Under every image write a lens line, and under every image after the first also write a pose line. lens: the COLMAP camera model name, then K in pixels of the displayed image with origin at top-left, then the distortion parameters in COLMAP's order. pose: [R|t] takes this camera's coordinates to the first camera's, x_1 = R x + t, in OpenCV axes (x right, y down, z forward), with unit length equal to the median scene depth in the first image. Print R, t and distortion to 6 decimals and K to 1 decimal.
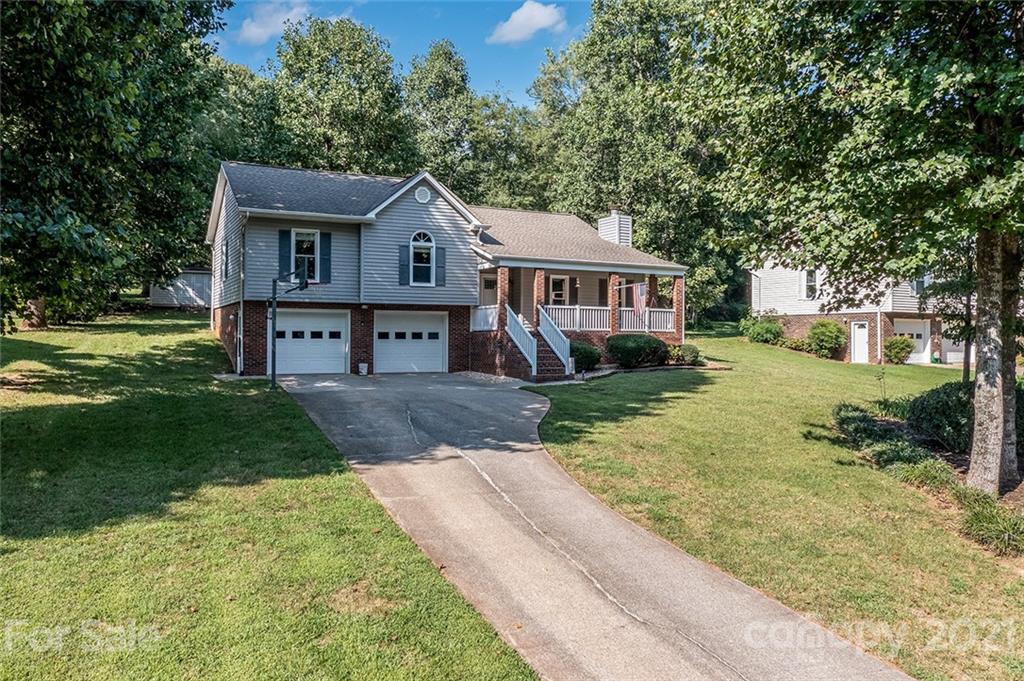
lens RADIAL K [[818.6, 0, 507.9], [0, 818.6, 335.3], [0, 0, 1]] dist [-0.014206, 0.003137]
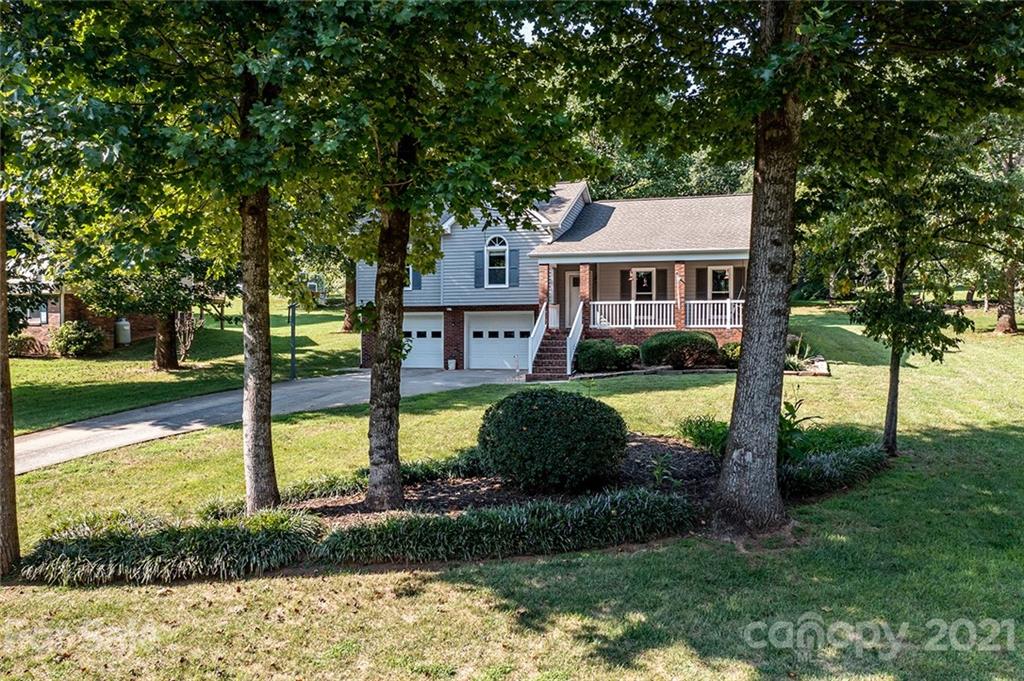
lens RADIAL K [[818.6, 0, 510.7], [0, 818.6, 345.3], [0, 0, 1]] dist [-0.014206, 0.003137]
pose [[0.715463, 0.002327, -0.698647, 0.644932], [0.006403, 0.999931, 0.009887, 0.003965], [0.698621, -0.011547, 0.715398, 0.251705]]
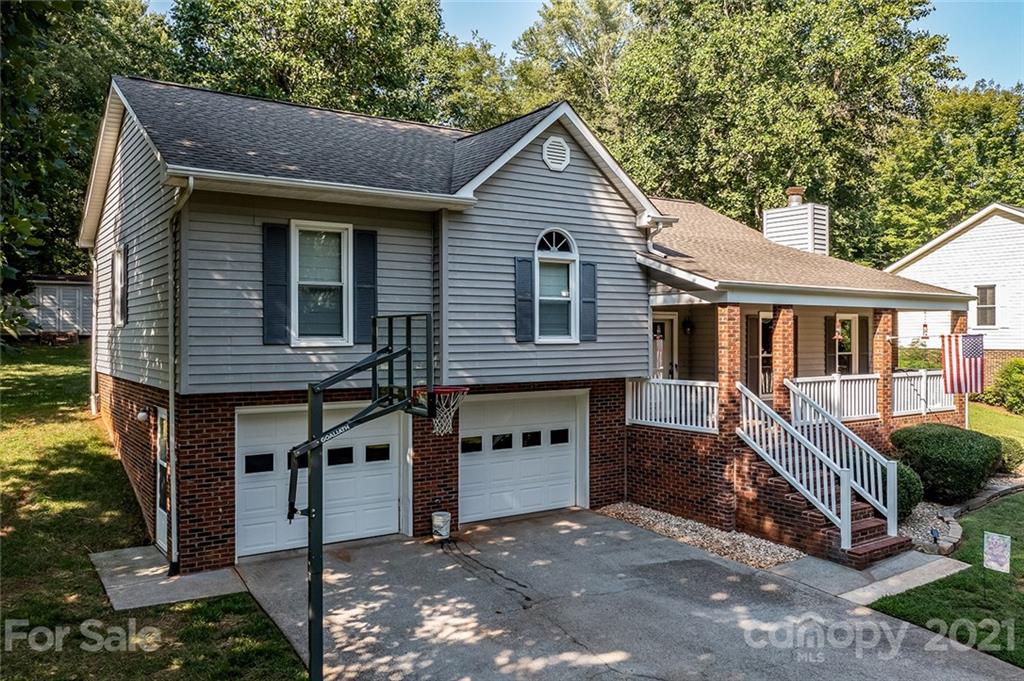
lens RADIAL K [[818.6, 0, 509.2], [0, 818.6, 337.5], [0, 0, 1]] dist [-0.014206, 0.003137]
pose [[0.991525, -0.007504, 0.129702, -0.193297], [0.006155, 0.999923, 0.010797, -0.068411], [-0.129773, -0.009907, 0.991494, 0.522766]]
